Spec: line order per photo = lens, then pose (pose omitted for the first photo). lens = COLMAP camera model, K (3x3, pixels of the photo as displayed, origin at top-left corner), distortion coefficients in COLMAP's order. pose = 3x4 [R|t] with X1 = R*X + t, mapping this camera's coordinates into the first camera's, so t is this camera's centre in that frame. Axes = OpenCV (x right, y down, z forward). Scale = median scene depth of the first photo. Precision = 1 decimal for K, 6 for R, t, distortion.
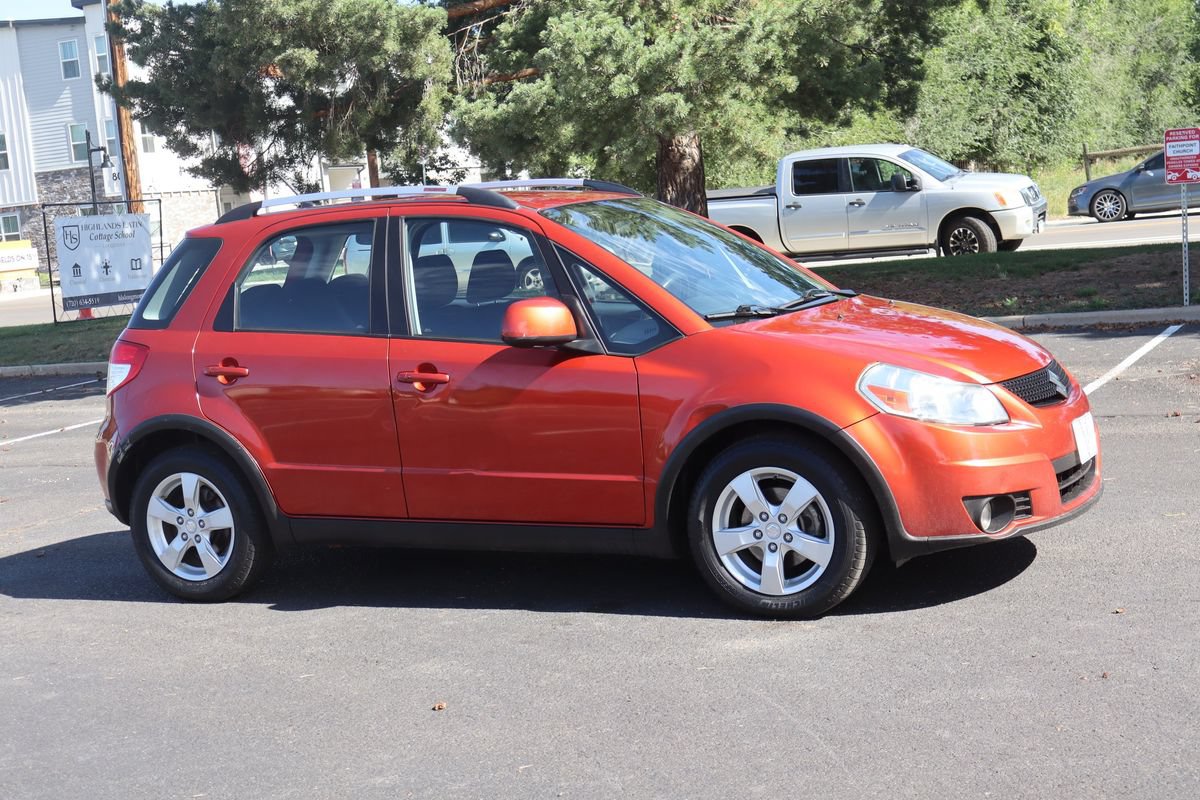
lens RADIAL K [[1794.1, 0, 600.0], [0, 1794.1, 400.0], [0, 0, 1]] dist [0.049917, -0.018934]
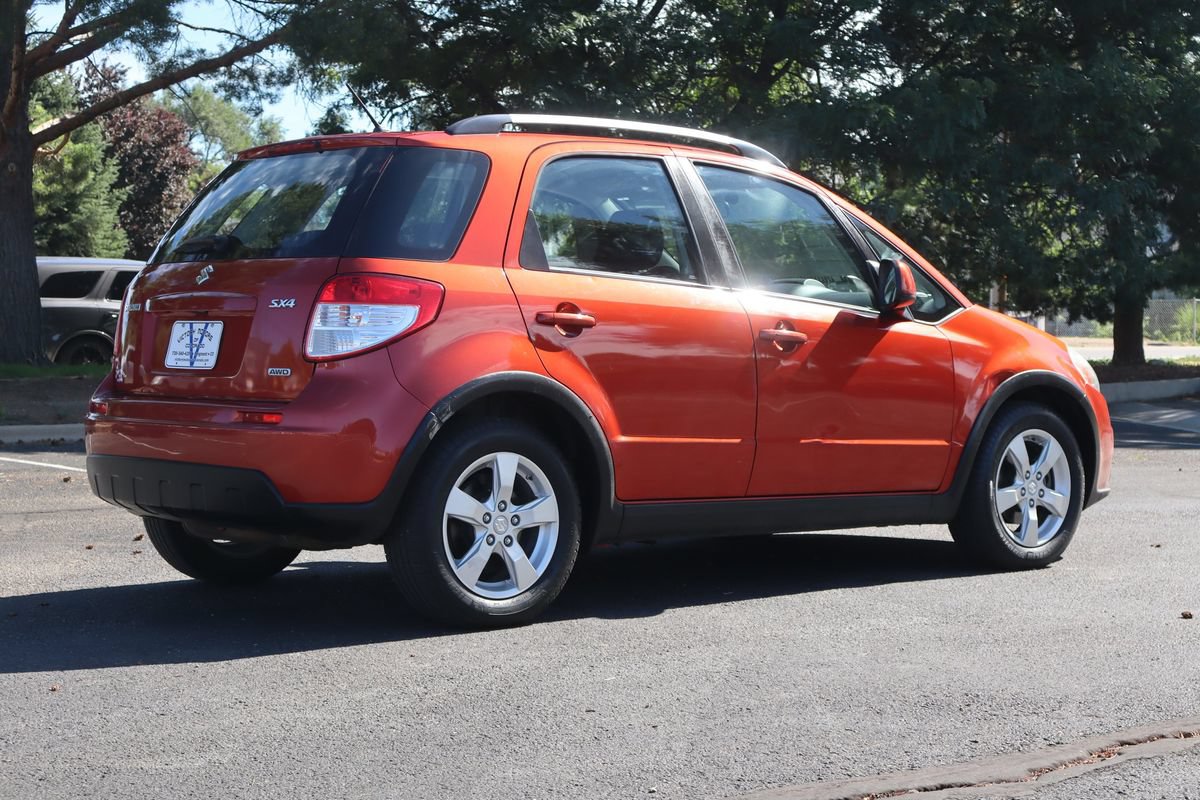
lens RADIAL K [[2178.4, 0, 600.0], [0, 2178.4, 400.0], [0, 0, 1]] dist [0.029260, -0.125398]
pose [[0.390126, 0.056489, 0.919027, -1.071090], [0.065612, 0.993873, -0.088942, 0.104226], [-0.918421, 0.094998, 0.384029, 0.622429]]
